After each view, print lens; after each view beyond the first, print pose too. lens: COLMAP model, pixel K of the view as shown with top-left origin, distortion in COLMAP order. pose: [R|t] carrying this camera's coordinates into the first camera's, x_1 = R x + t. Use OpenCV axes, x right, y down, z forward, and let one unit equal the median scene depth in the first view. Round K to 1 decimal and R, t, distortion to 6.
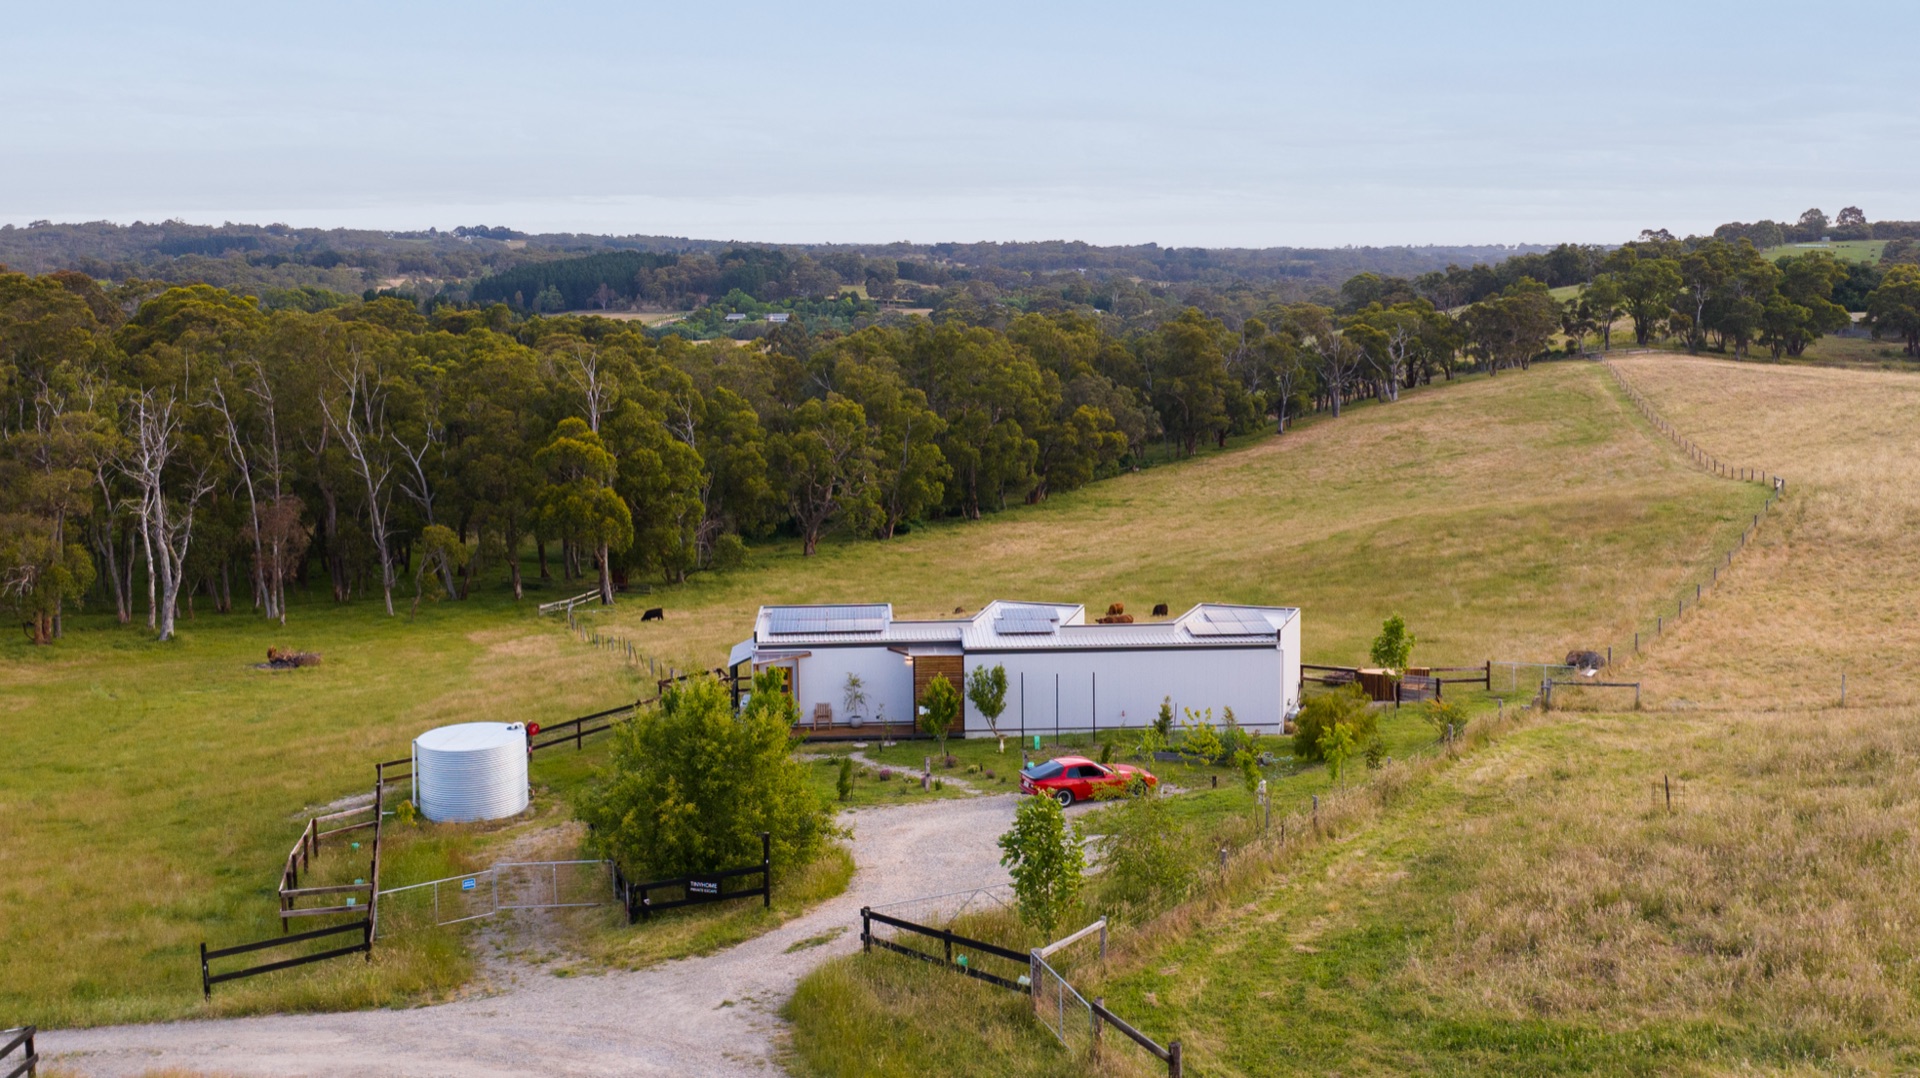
lens RADIAL K [[1790.8, 0, 944.5], [0, 1790.8, 439.1], [0, 0, 1]] dist [-0.008815, -0.030017]
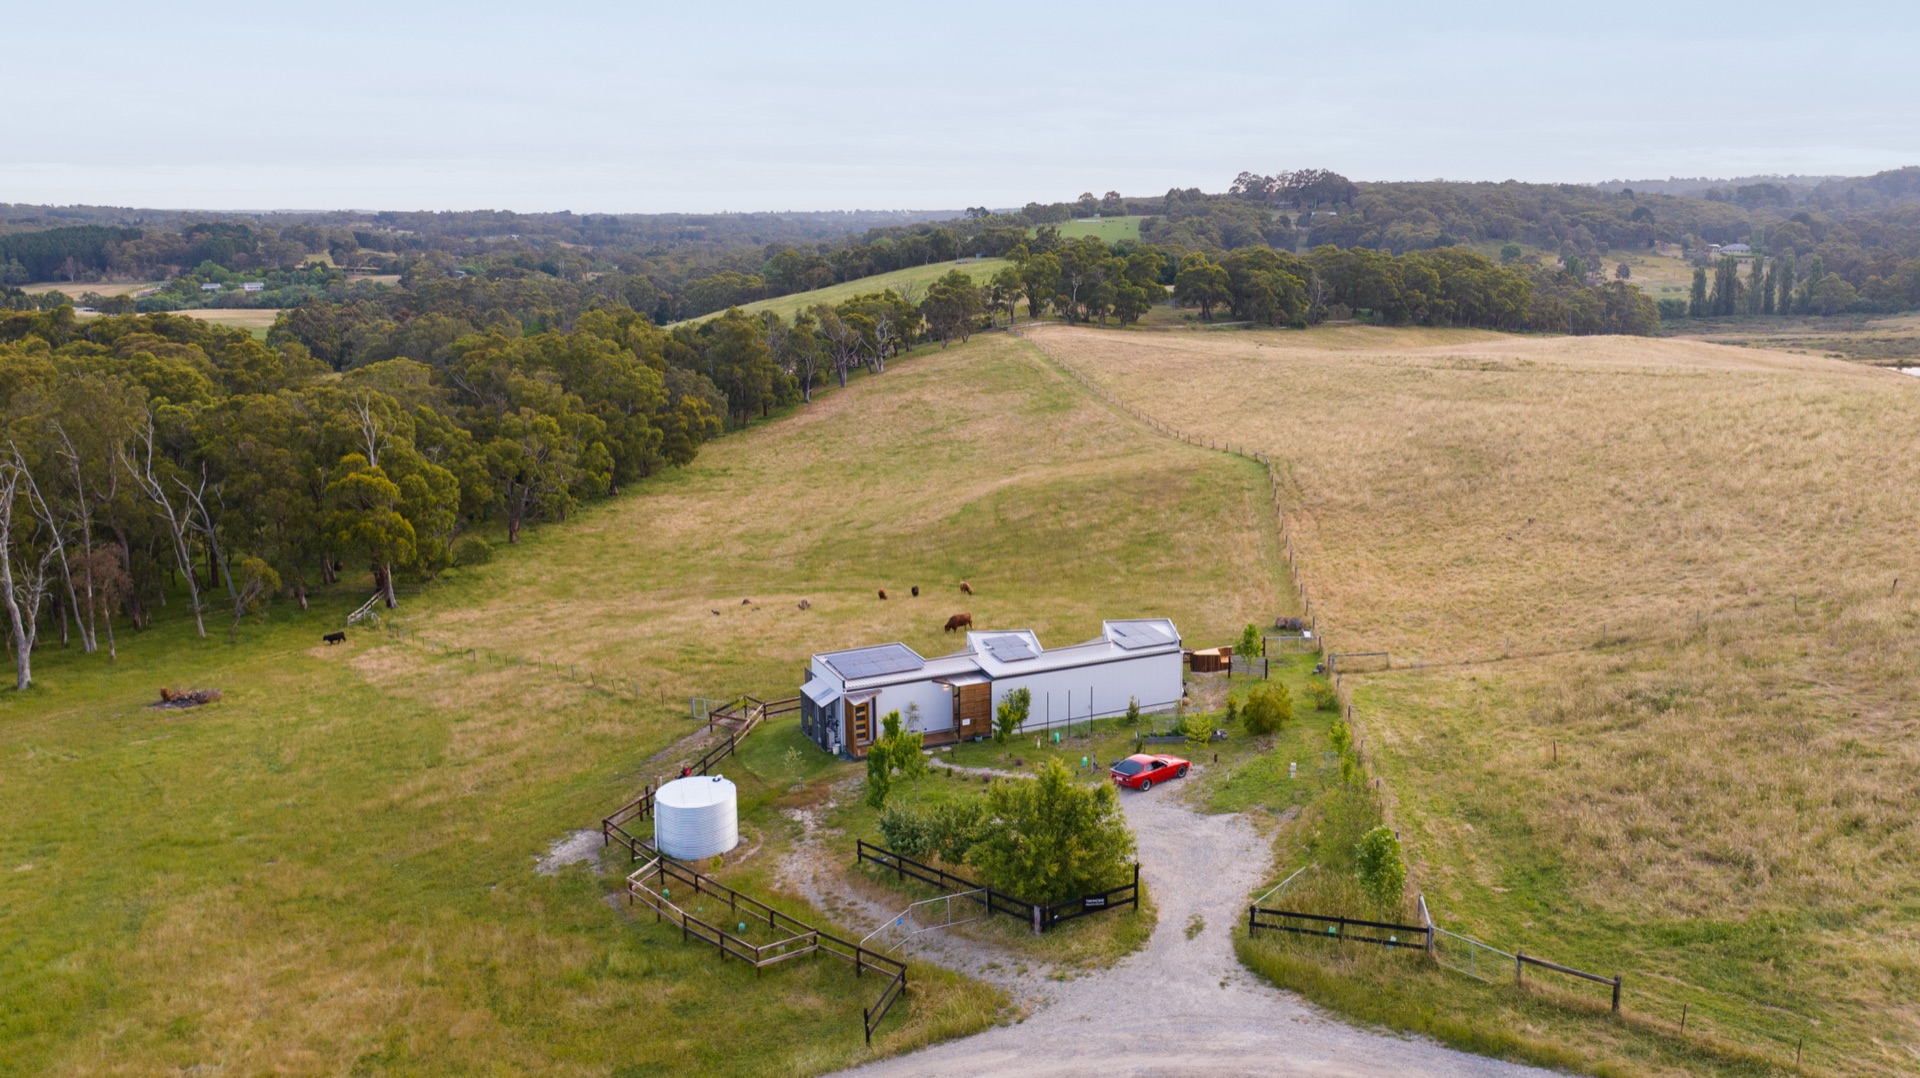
lens RADIAL K [[1434.3, 0, 950.8], [0, 1434.3, 524.7], [0, 0, 1]] dist [-0.016666, -0.006759]
pose [[0.931973, -0.076051, 0.354460, -0.107376], [0.037891, 0.992828, 0.113391, -0.034753], [-0.360541, -0.092246, 0.928171, -0.010043]]
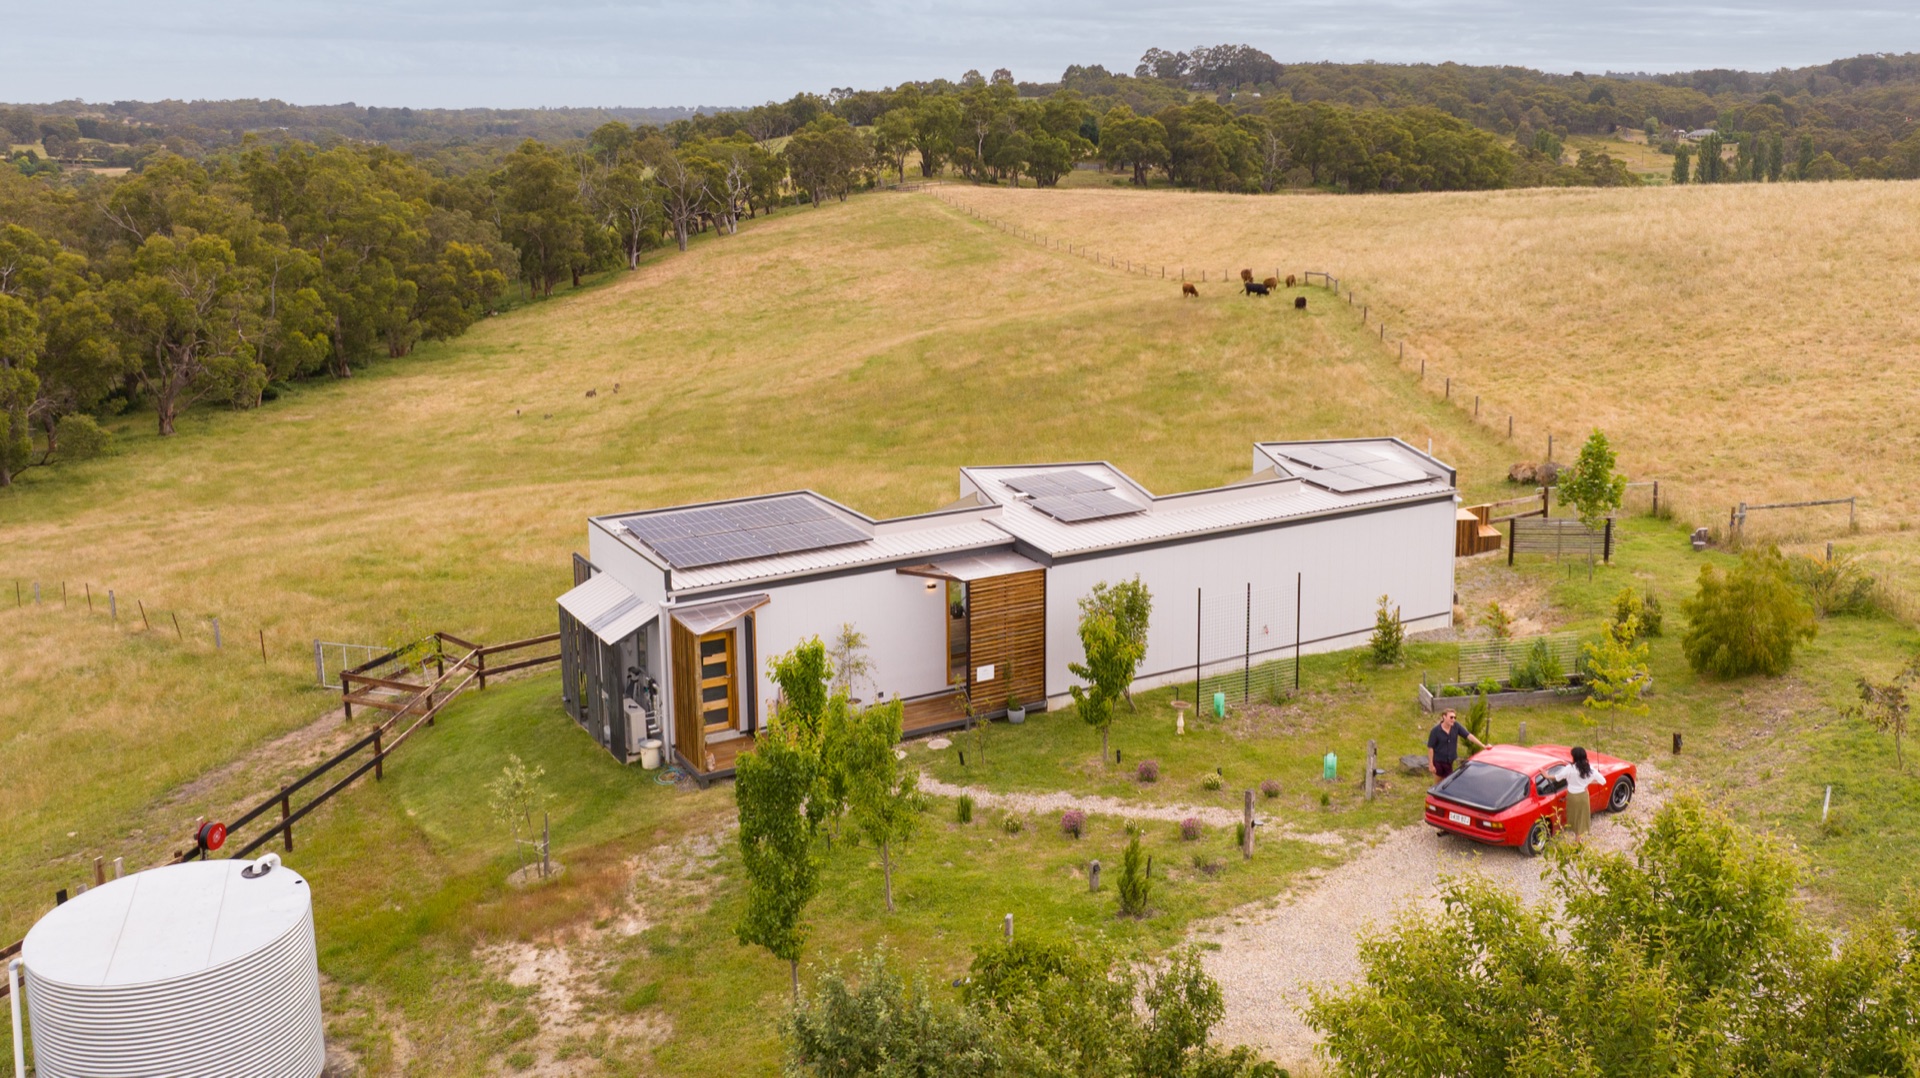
lens RADIAL K [[1663.9, 0, 990.2], [0, 1663.9, 409.1], [0, 0, 1]] dist [-0.013698, -0.022790]
pose [[0.888213, -0.076989, 0.452935, -0.061997], [0.043882, 0.995569, 0.083172, 0.006710], [-0.457332, -0.053999, 0.887655, 0.140270]]
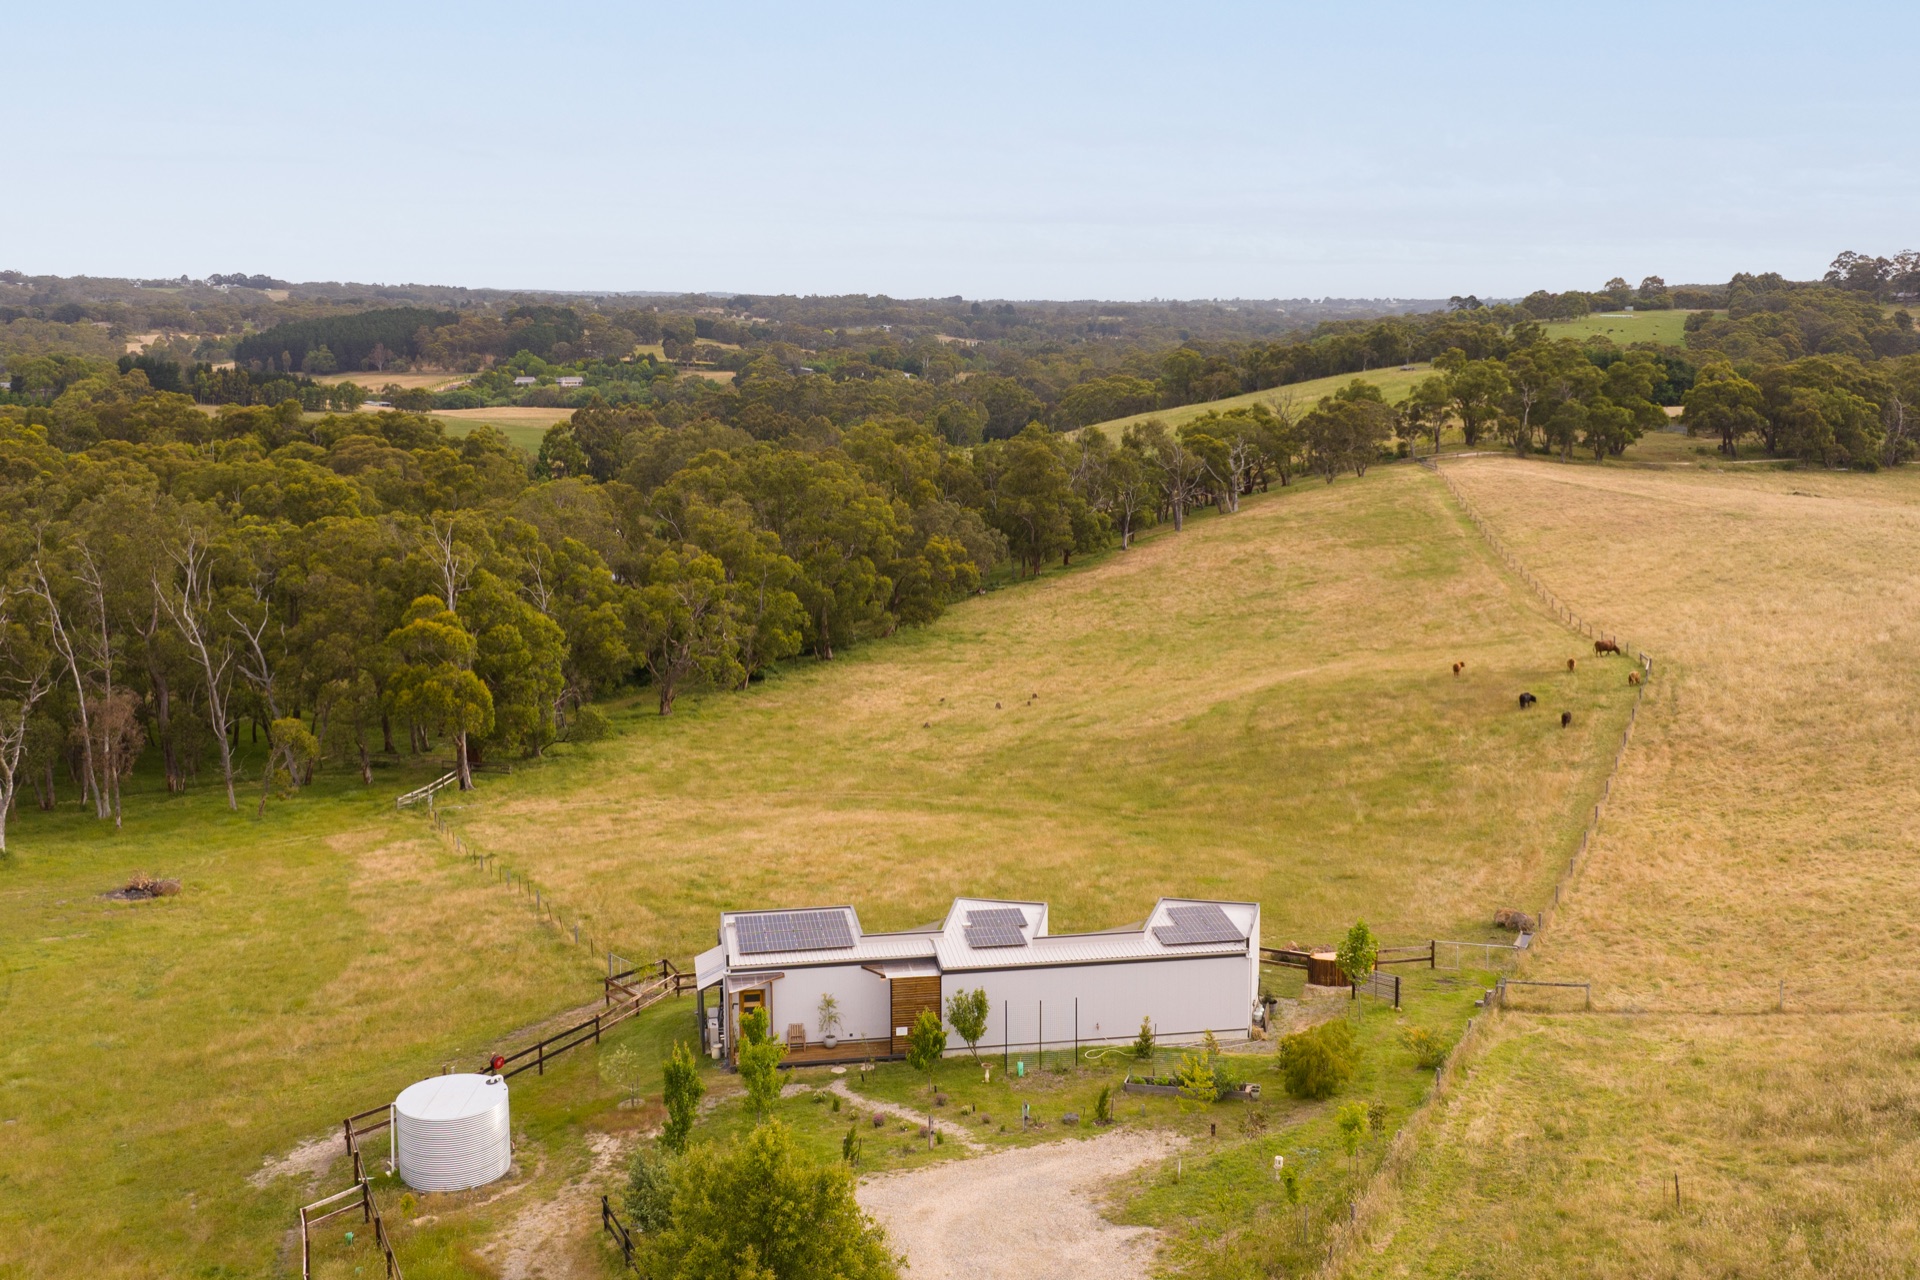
lens RADIAL K [[1857.8, 0, 959.9], [0, 1857.8, 537.0], [0, 0, 1]] dist [0.013000, -0.102884]
pose [[0.993211, -0.006576, 0.116141, -0.025194], [0.004236, 0.999783, 0.020389, -0.037397], [-0.116250, -0.019759, 0.993023, -0.006450]]
